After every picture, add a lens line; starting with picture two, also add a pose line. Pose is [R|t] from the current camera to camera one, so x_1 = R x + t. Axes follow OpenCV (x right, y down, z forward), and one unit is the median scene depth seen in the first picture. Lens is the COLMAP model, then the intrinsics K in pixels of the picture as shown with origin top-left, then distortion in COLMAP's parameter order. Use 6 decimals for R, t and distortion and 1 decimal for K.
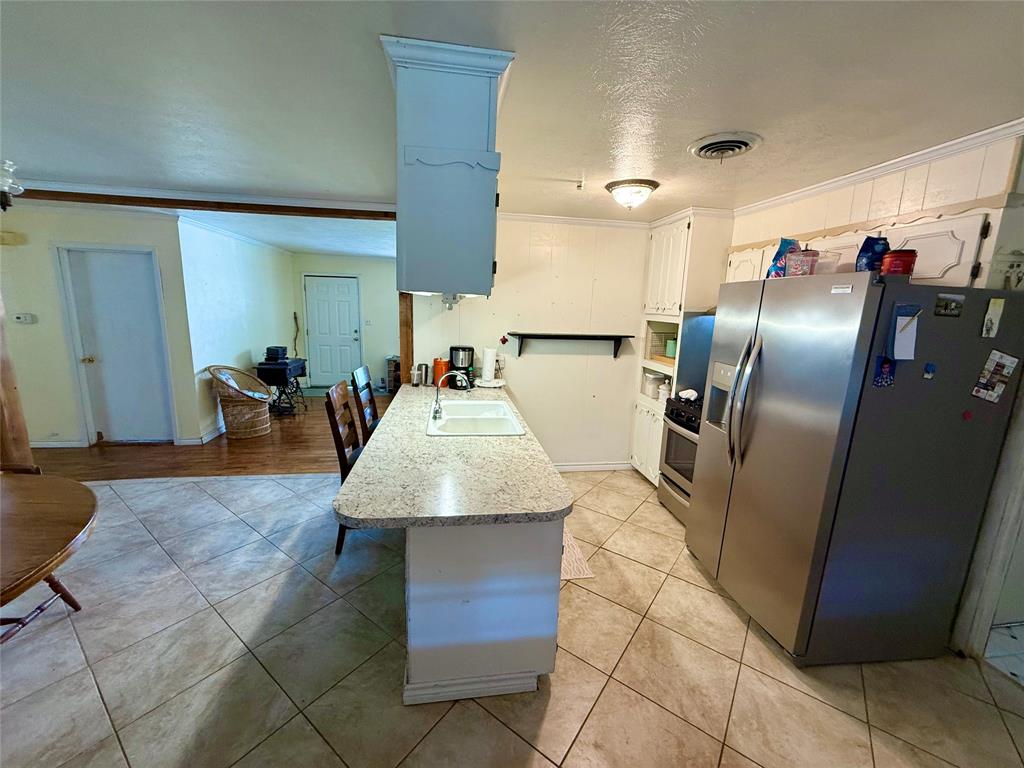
lens RADIAL K [[407.8, 0, 511.3], [0, 407.8, 382.4], [0, 0, 1]] dist [-0.003482, -0.000207]
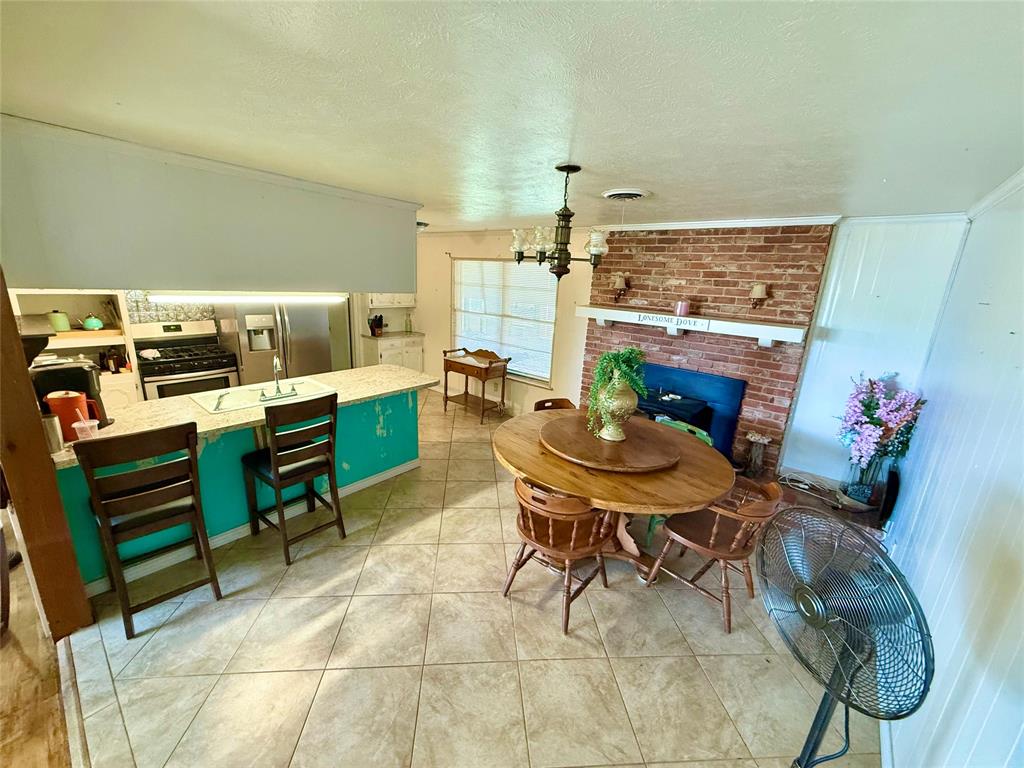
lens RADIAL K [[407.8, 0, 515.7], [0, 407.8, 384.1], [0, 0, 1]] dist [-0.003482, -0.000207]
pose [[-0.665158, -0.256894, 0.701120, -1.370495], [0.066852, 0.914697, 0.398572, -0.355202], [-0.743704, 0.311985, -0.591245, 1.155959]]
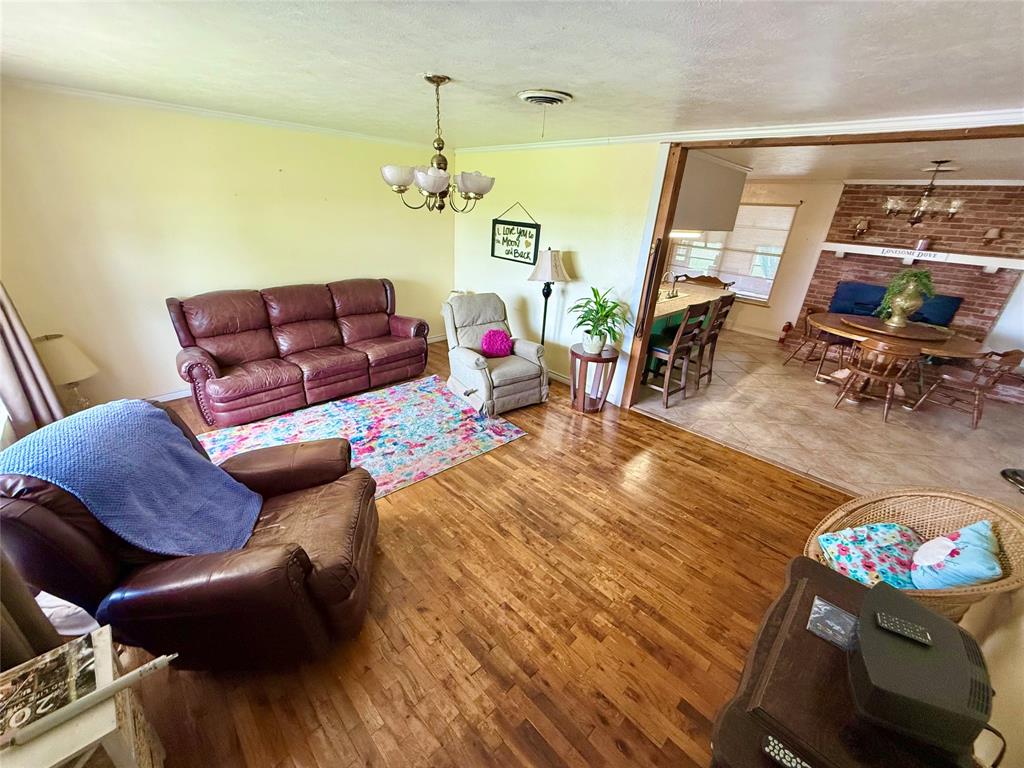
lens RADIAL K [[407.8, 0, 509.5], [0, 407.8, 383.3], [0, 0, 1]] dist [-0.003482, -0.000207]
pose [[-0.583162, -0.385597, 0.715008, -1.207958], [0.077783, 0.849618, 0.521631, -0.603354], [-0.808623, 0.359811, -0.465472, 2.565936]]
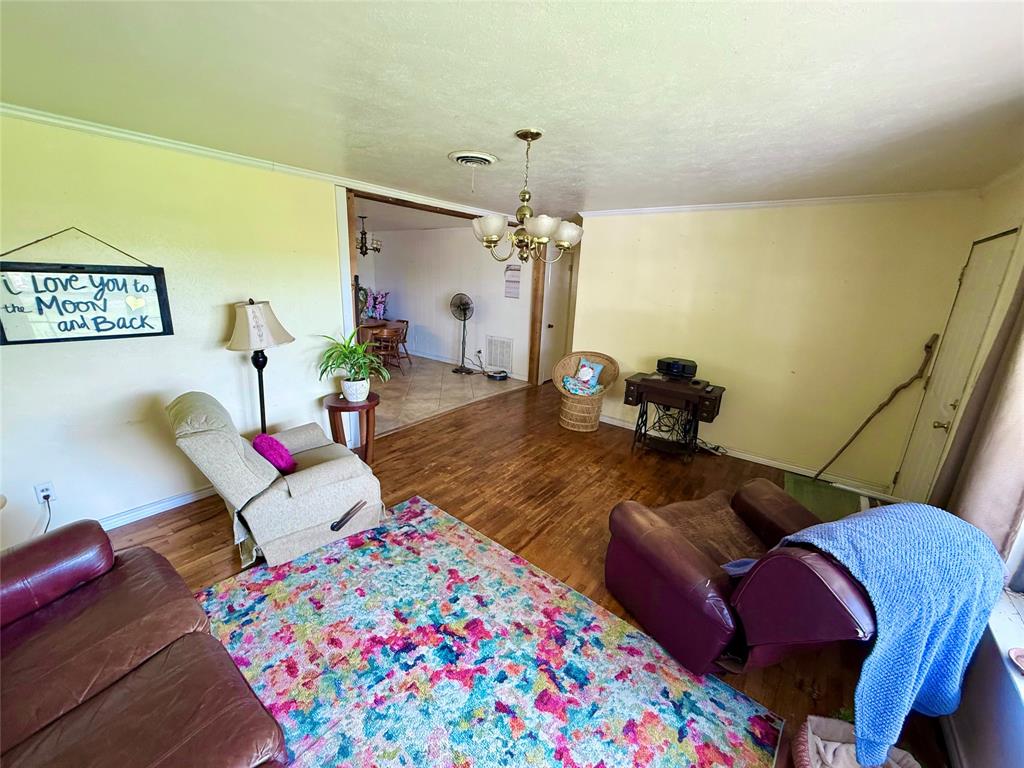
lens RADIAL K [[407.8, 0, 510.4], [0, 407.8, 381.0], [0, 0, 1]] dist [-0.003482, -0.000207]
pose [[-0.715688, 0.114987, -0.688889, 0.260224], [-0.197307, 0.912888, 0.357358, -0.547100], [0.669971, 0.391679, -0.630656, 2.760141]]
